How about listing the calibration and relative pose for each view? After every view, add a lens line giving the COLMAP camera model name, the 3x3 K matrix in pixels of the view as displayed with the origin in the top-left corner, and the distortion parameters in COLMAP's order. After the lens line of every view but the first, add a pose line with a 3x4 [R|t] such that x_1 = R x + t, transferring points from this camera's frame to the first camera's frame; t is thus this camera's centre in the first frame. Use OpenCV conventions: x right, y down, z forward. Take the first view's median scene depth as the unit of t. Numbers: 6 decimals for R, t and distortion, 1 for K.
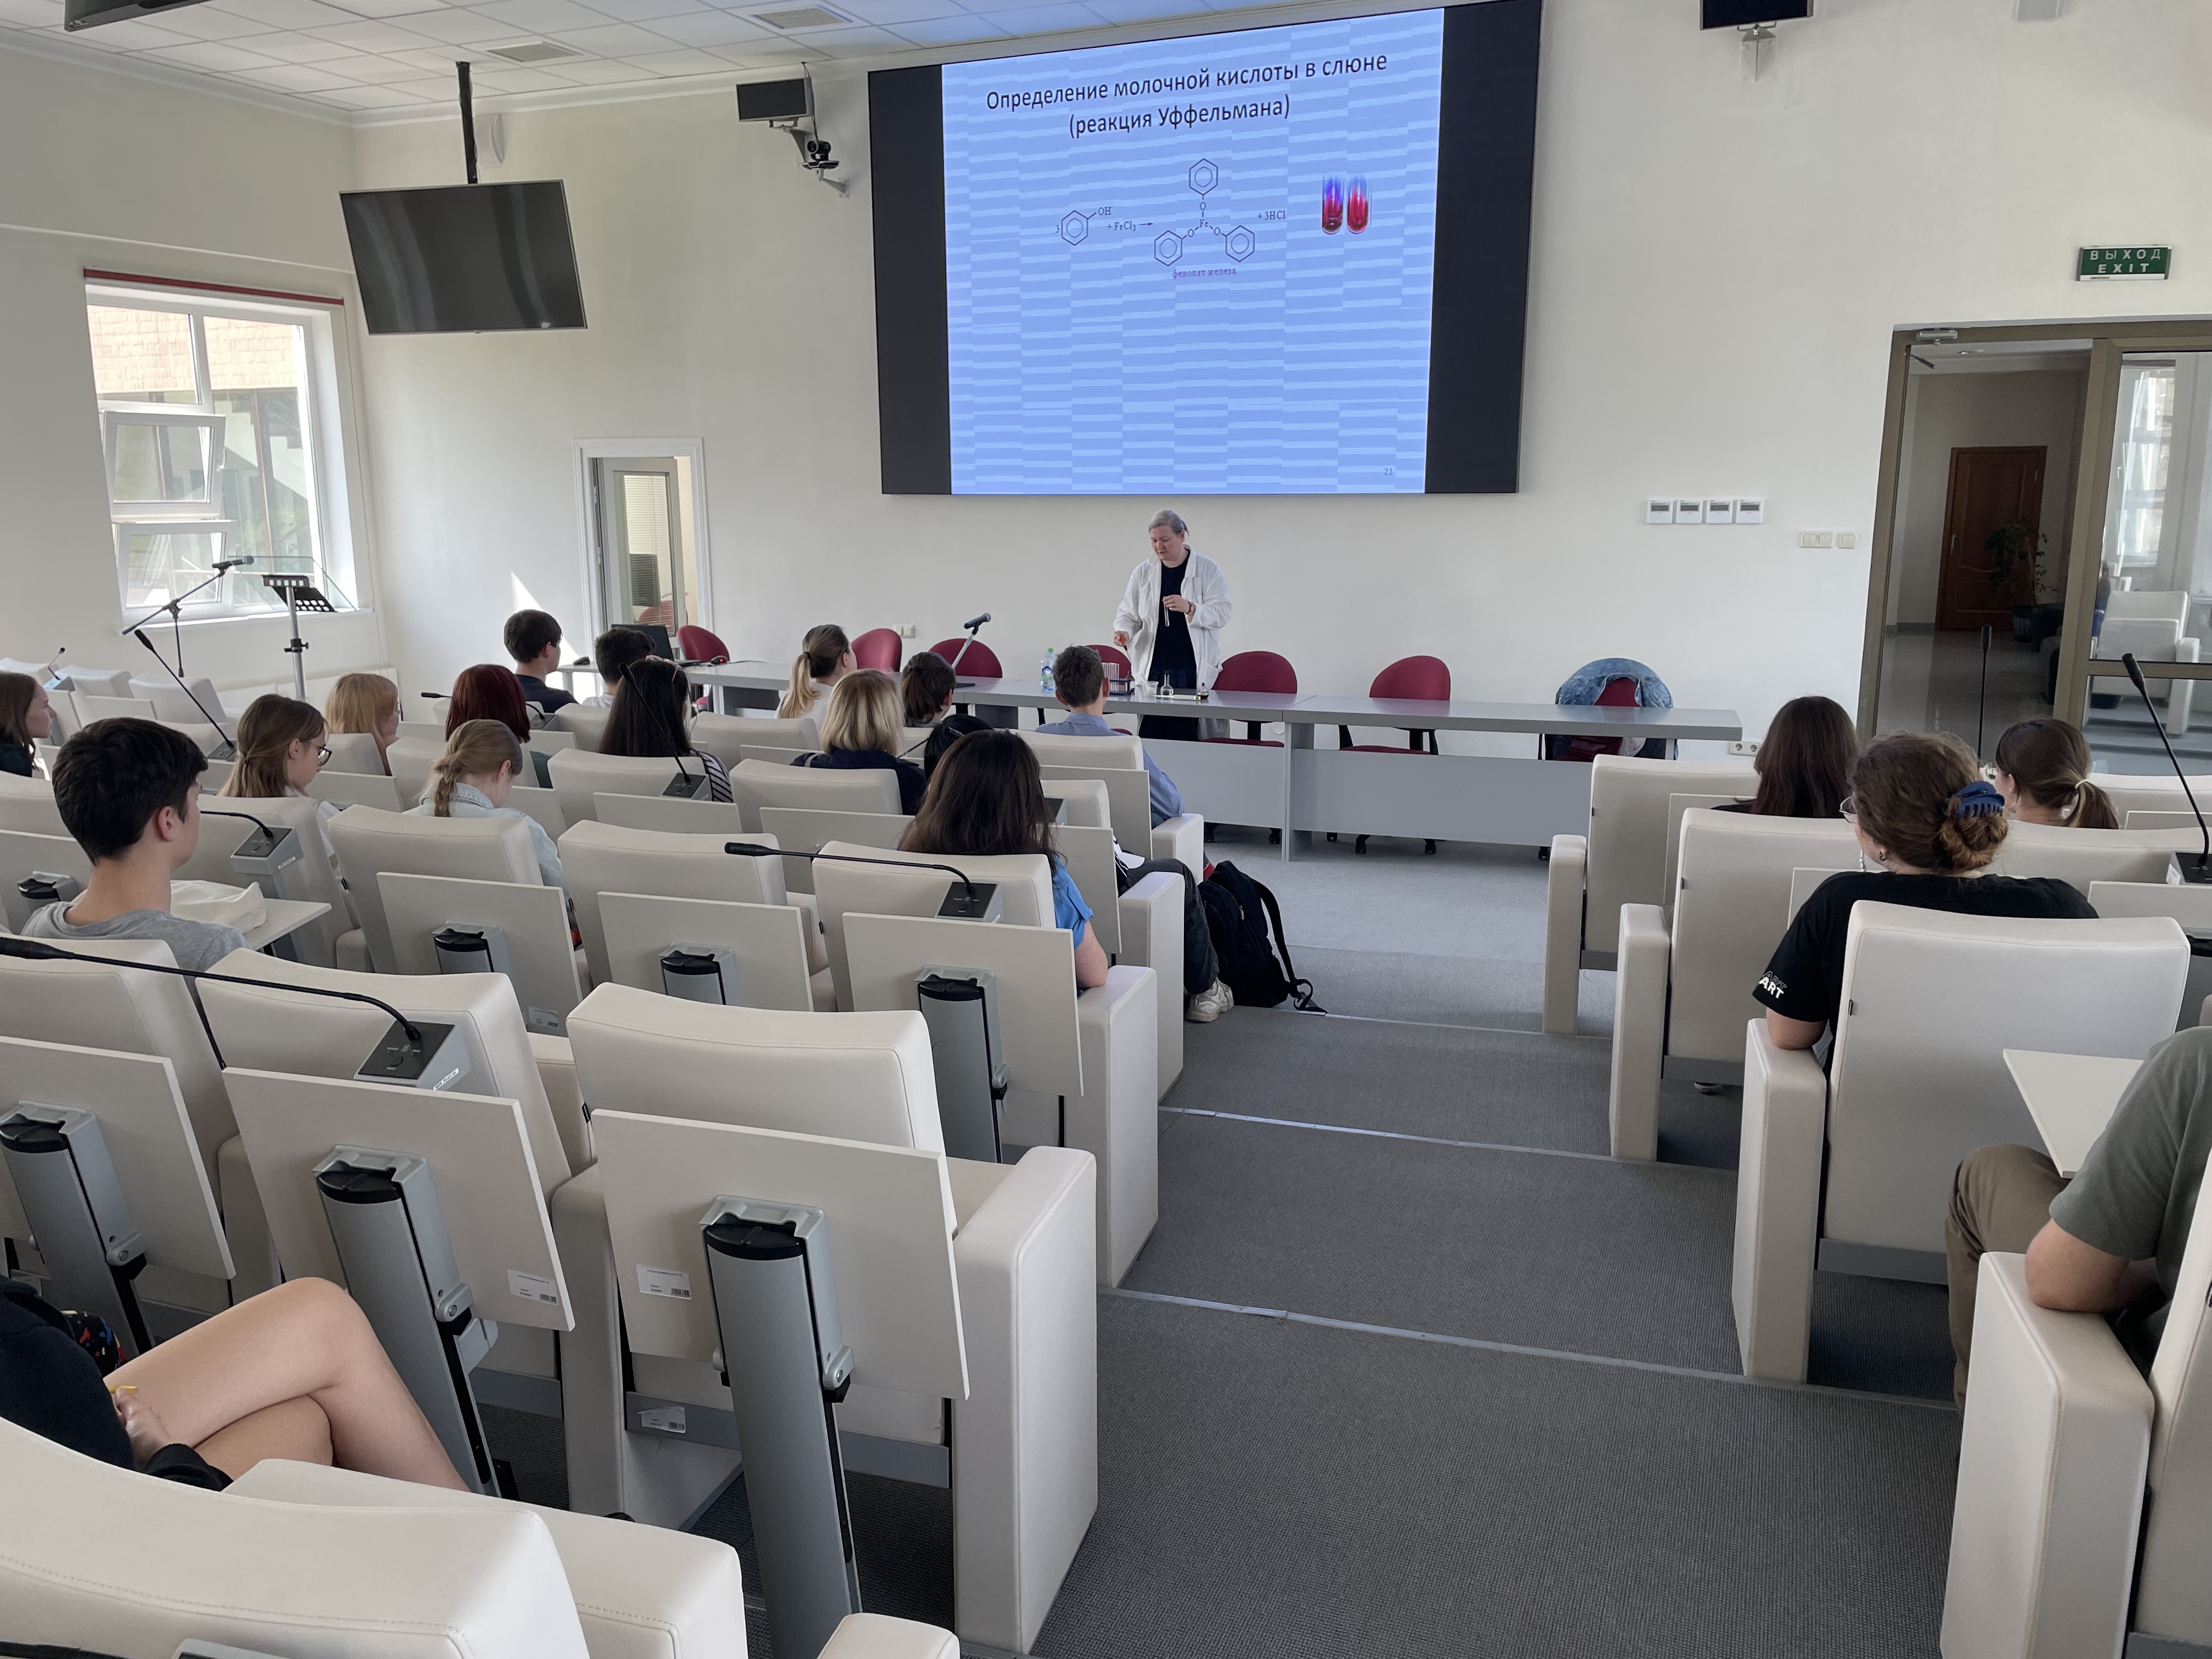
lens RADIAL K [[1685.2, 0, 1095.9], [0, 1685.2, 827.2], [0, 0, 1]] dist [0.136010, -0.216790]
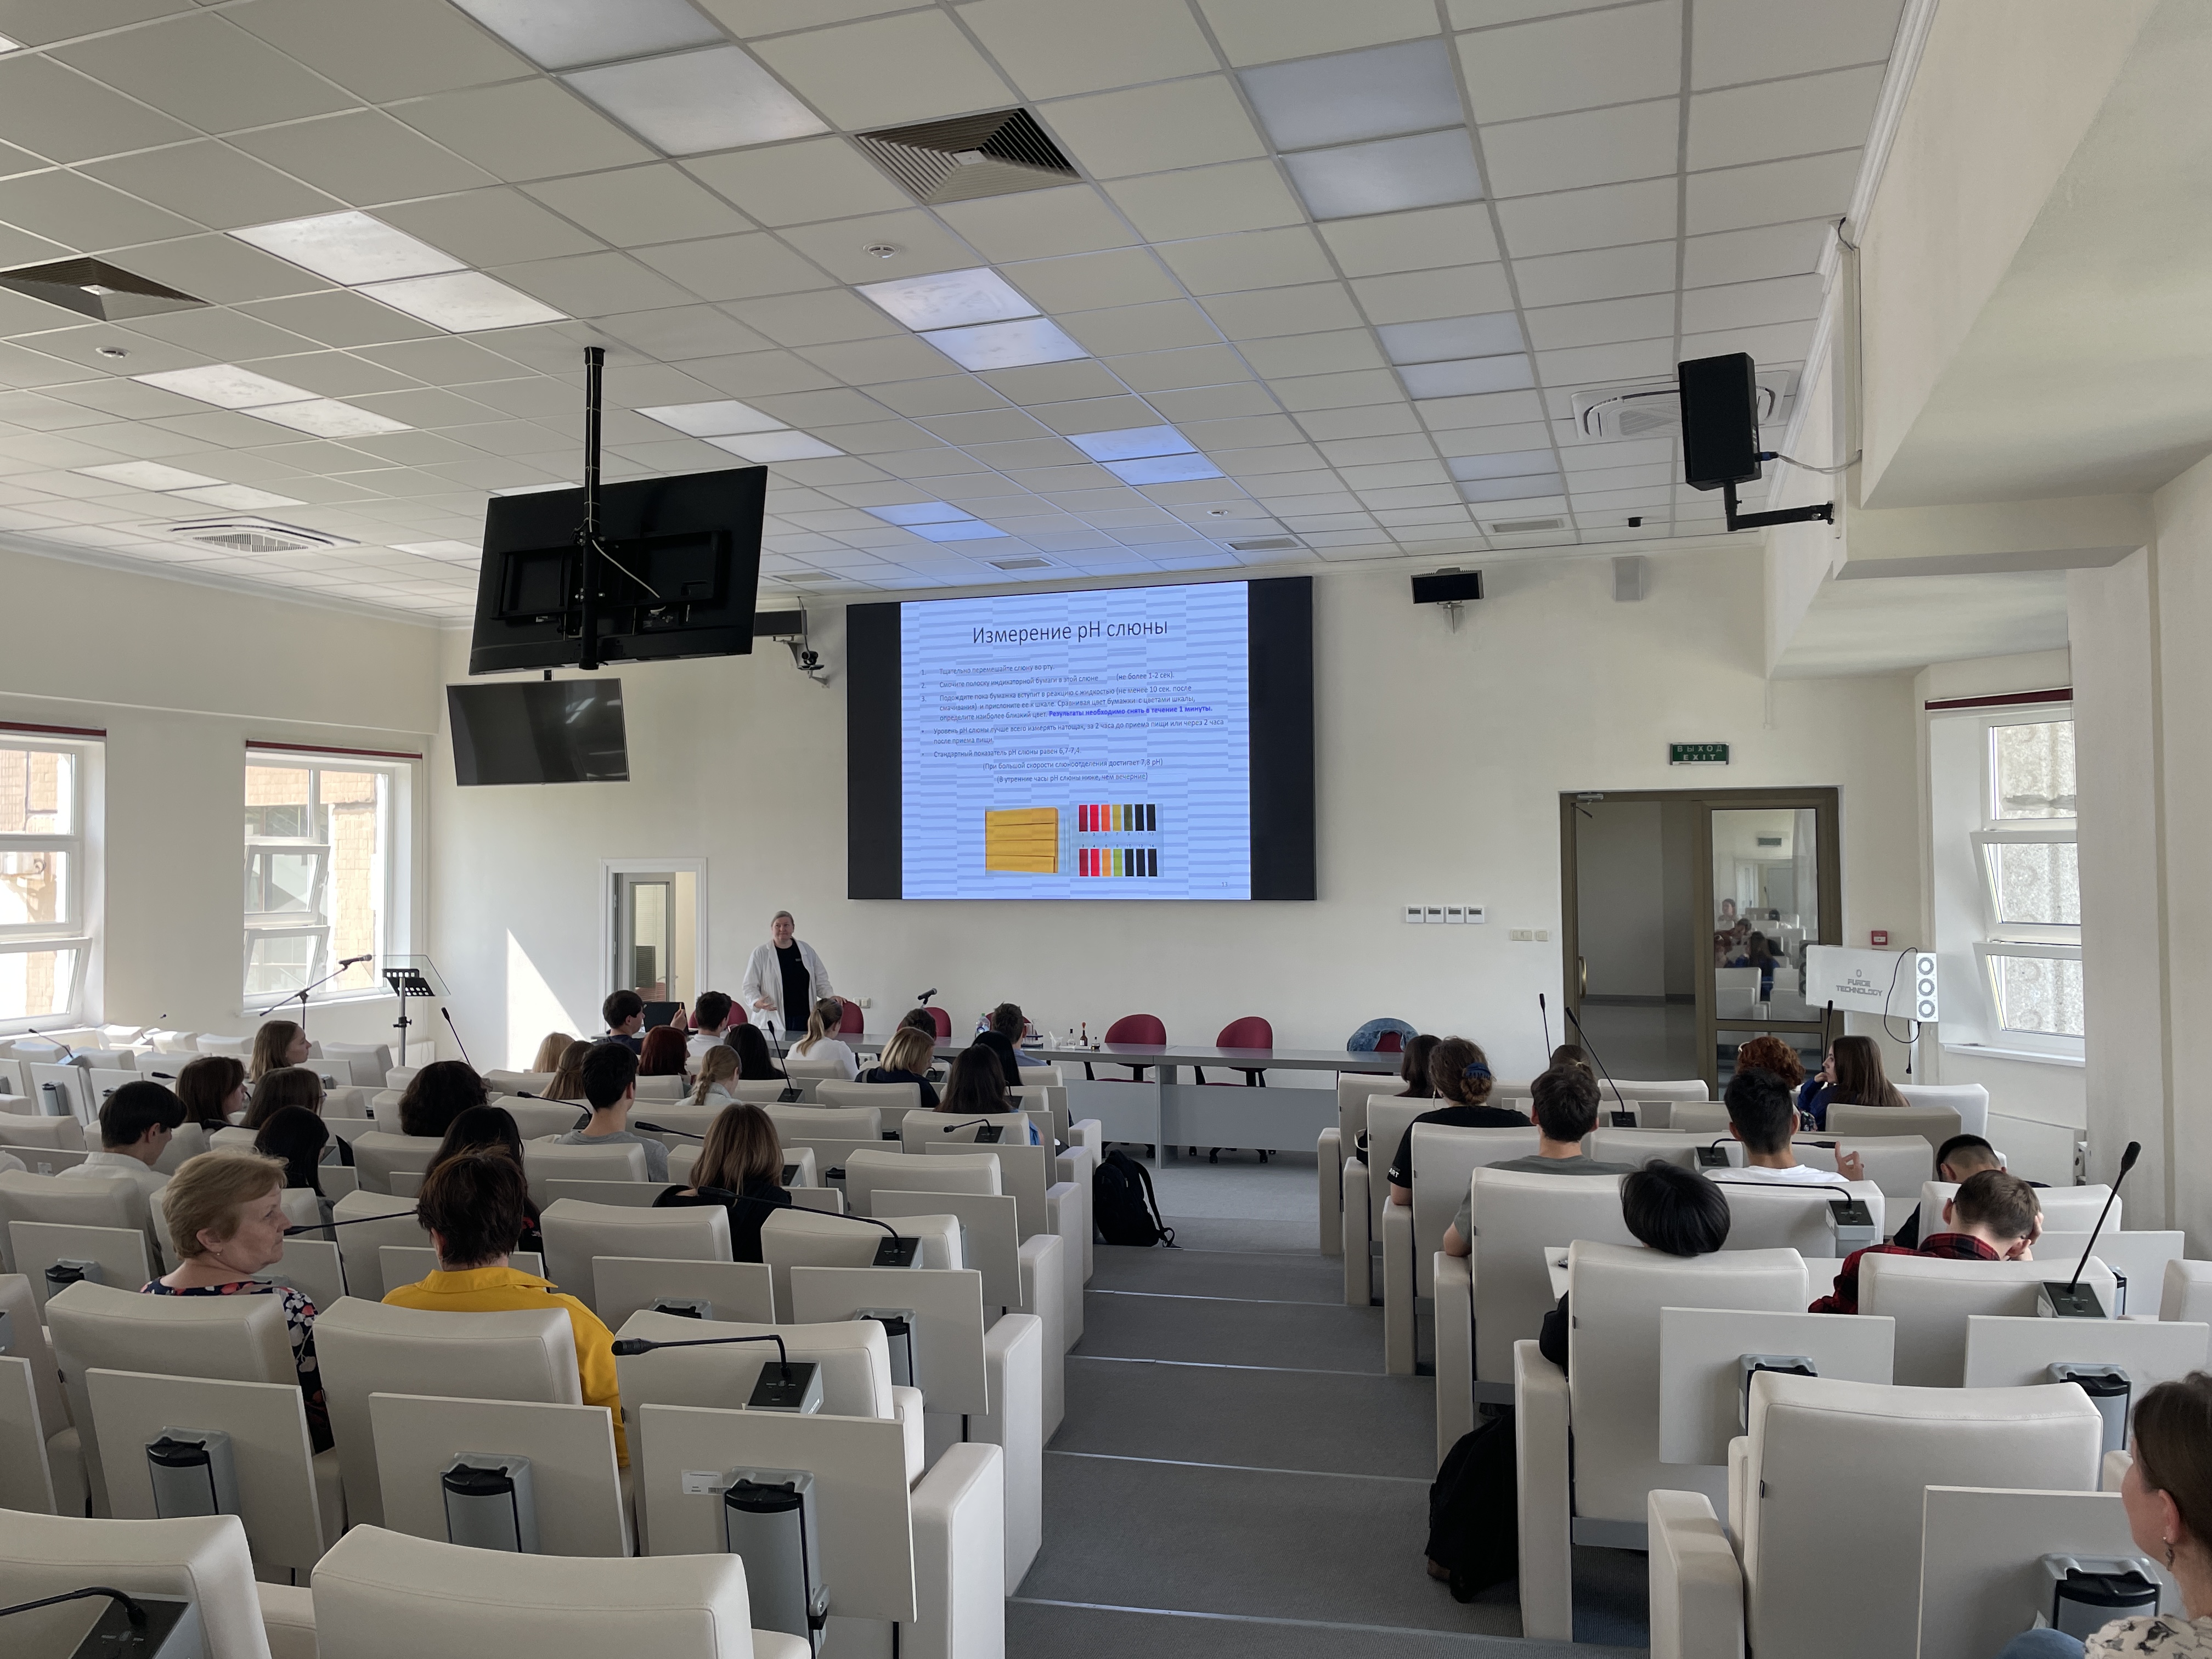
lens RADIAL K [[1685.2, 0, 1095.9], [0, 1685.2, 827.2], [0, 0, 1]] dist [0.136010, -0.216790]
pose [[0.997548, -0.002059, 0.069952, -0.032068], [0.017228, 0.976030, -0.216954, 0.045876], [-0.067829, 0.217627, 0.973672, -0.372972]]
